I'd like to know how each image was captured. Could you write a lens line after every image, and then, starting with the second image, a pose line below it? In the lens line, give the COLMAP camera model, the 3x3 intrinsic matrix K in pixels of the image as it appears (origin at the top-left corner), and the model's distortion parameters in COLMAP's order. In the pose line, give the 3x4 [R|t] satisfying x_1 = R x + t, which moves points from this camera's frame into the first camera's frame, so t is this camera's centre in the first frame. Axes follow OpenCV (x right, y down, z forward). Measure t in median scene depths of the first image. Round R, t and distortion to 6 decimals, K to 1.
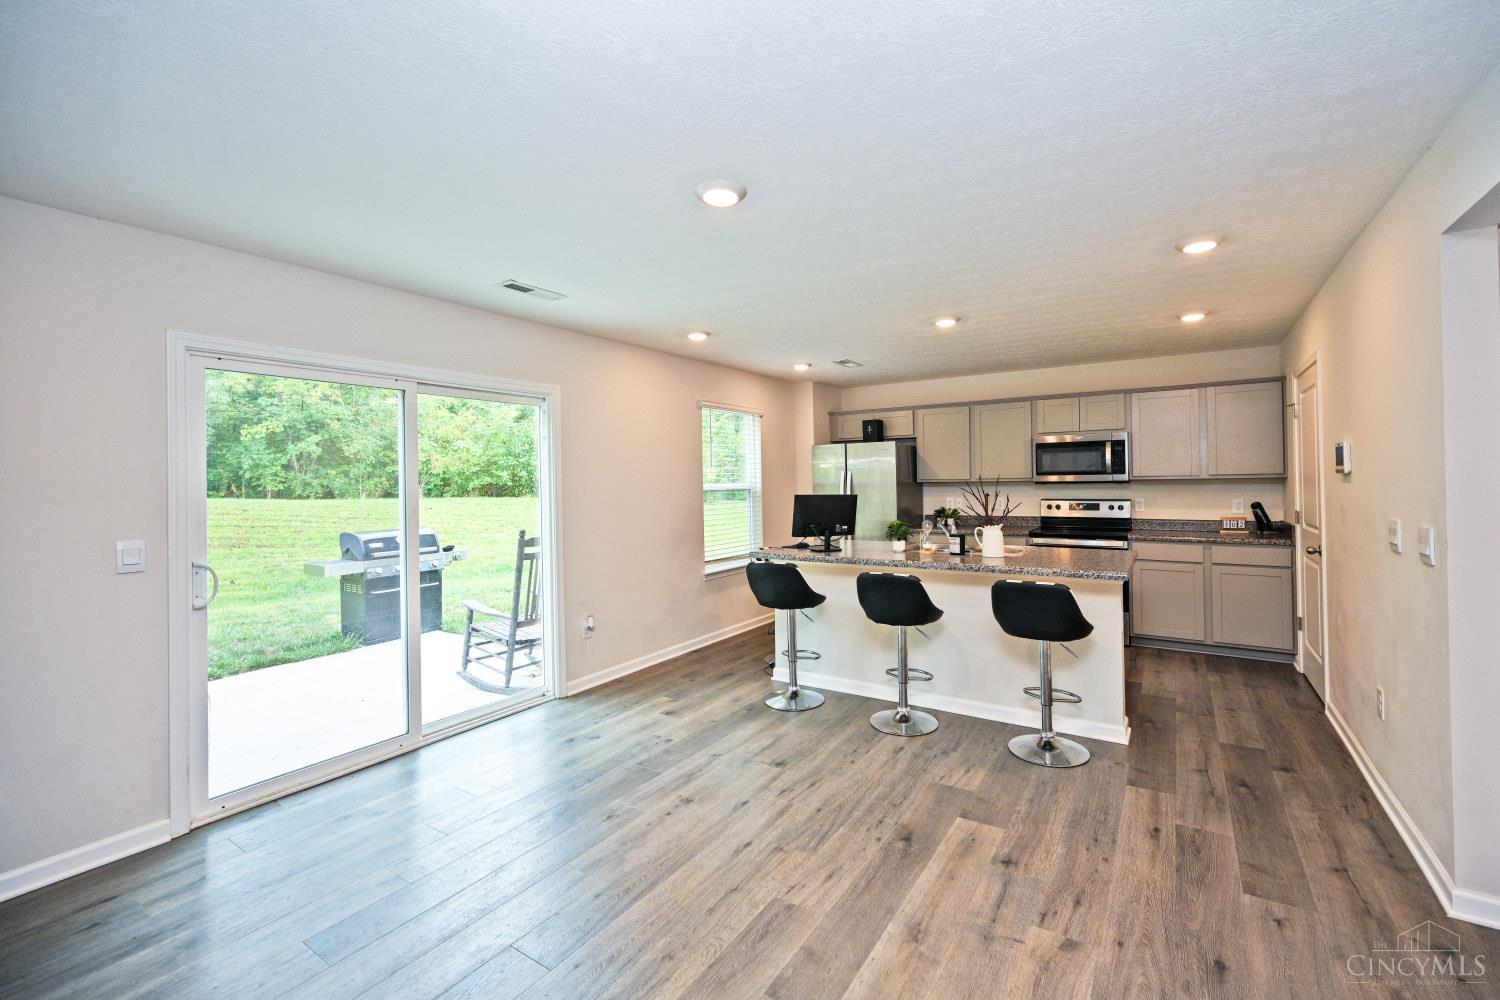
lens RADIAL K [[617.8, 0, 796.0], [0, 617.8, 483.0], [0, 0, 1]] dist [0.001375, 0.000474]
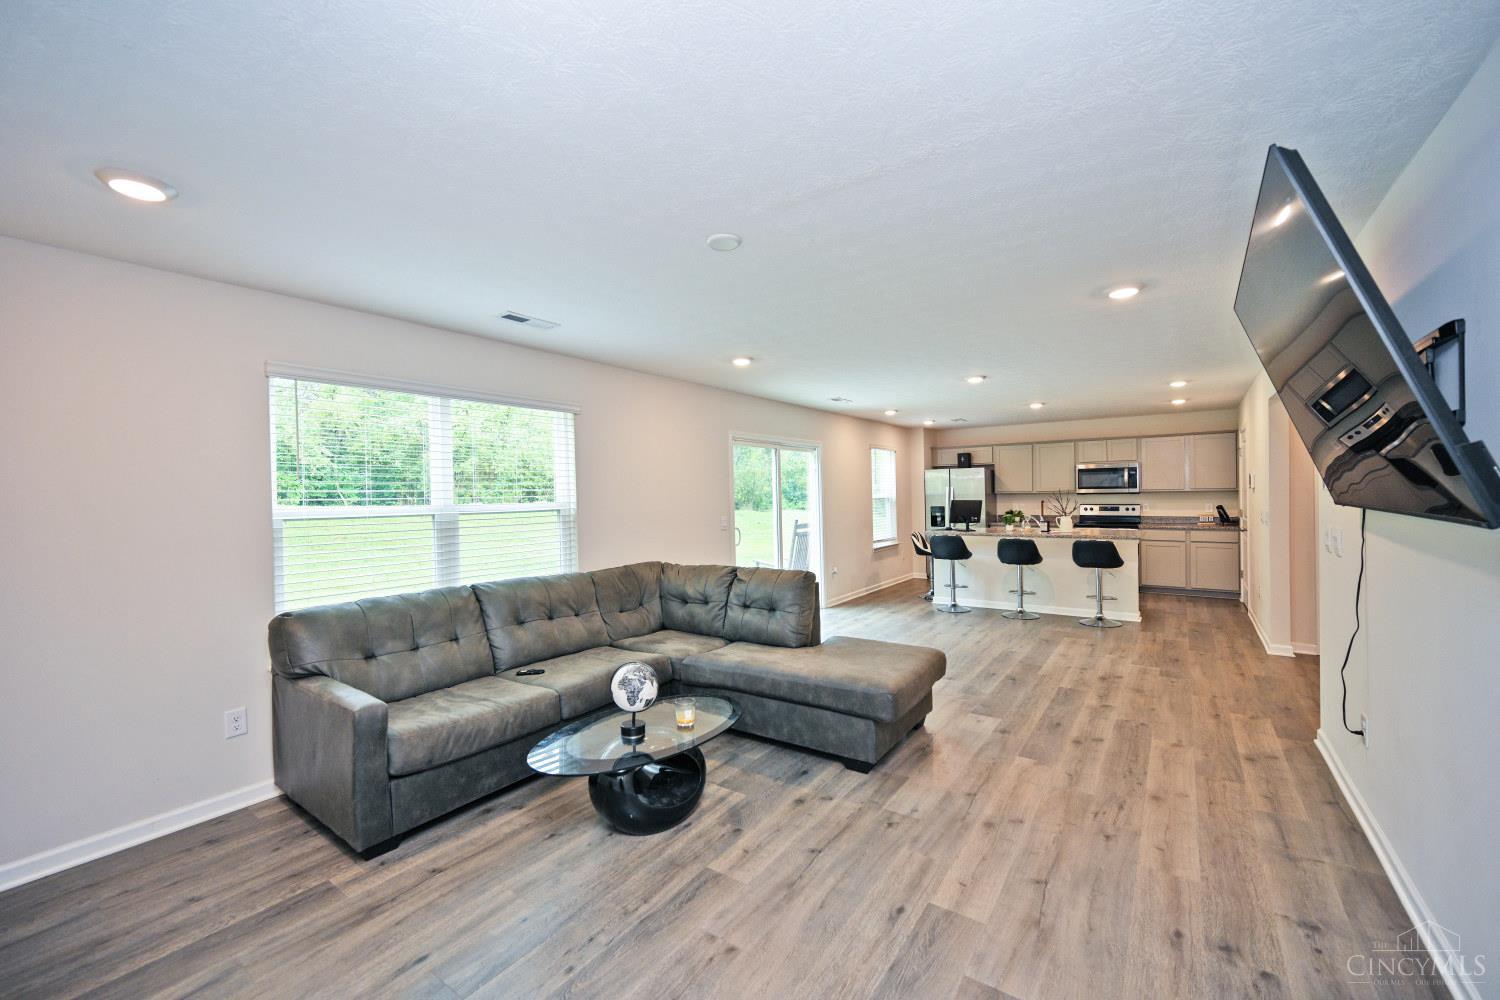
lens RADIAL K [[599.4, 0, 747.4], [0, 599.4, 500.7], [0, 0, 1]] dist [0.000660, 0.001164]
pose [[0.997309, 0.000142, -0.073310, -0.393119], [0.000618, 0.999946, 0.010342, 0.001411], [0.073307, -0.010359, 0.997256, -0.683011]]
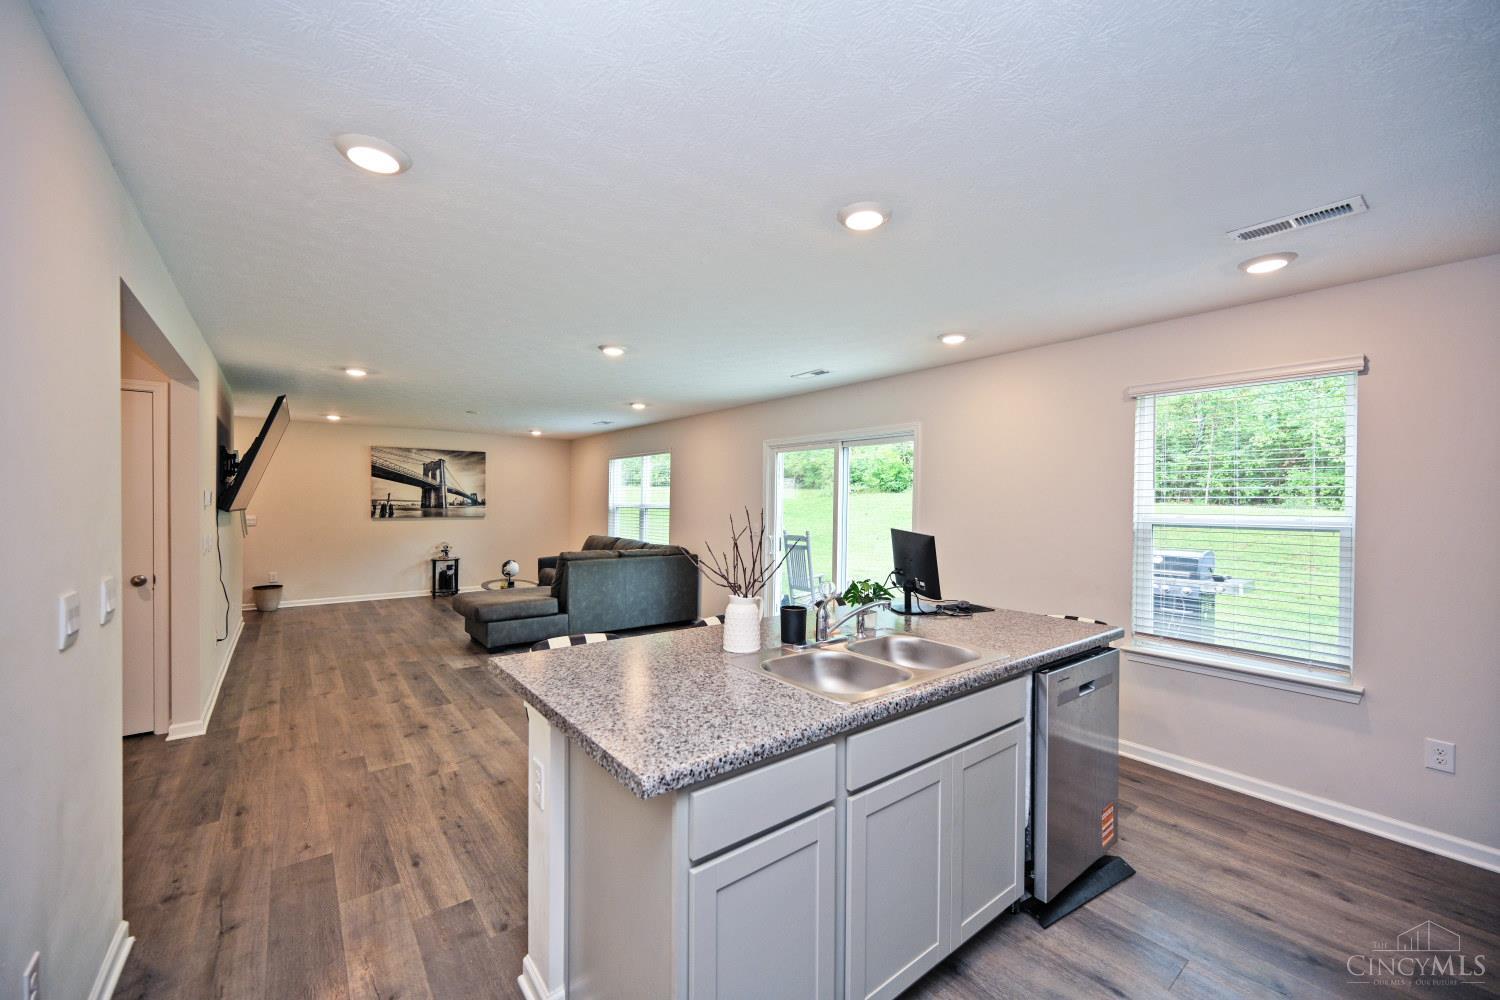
lens RADIAL K [[599.4, 0, 762.6], [0, 599.4, 510.2], [0, 0, 1]] dist [0.000660, 0.001164]
pose [[-0.342498, 0.028837, -0.939076, 0.625828], [-0.001888, 0.999506, 0.031381, -0.022721], [0.939517, 0.012521, -0.342274, 0.900971]]
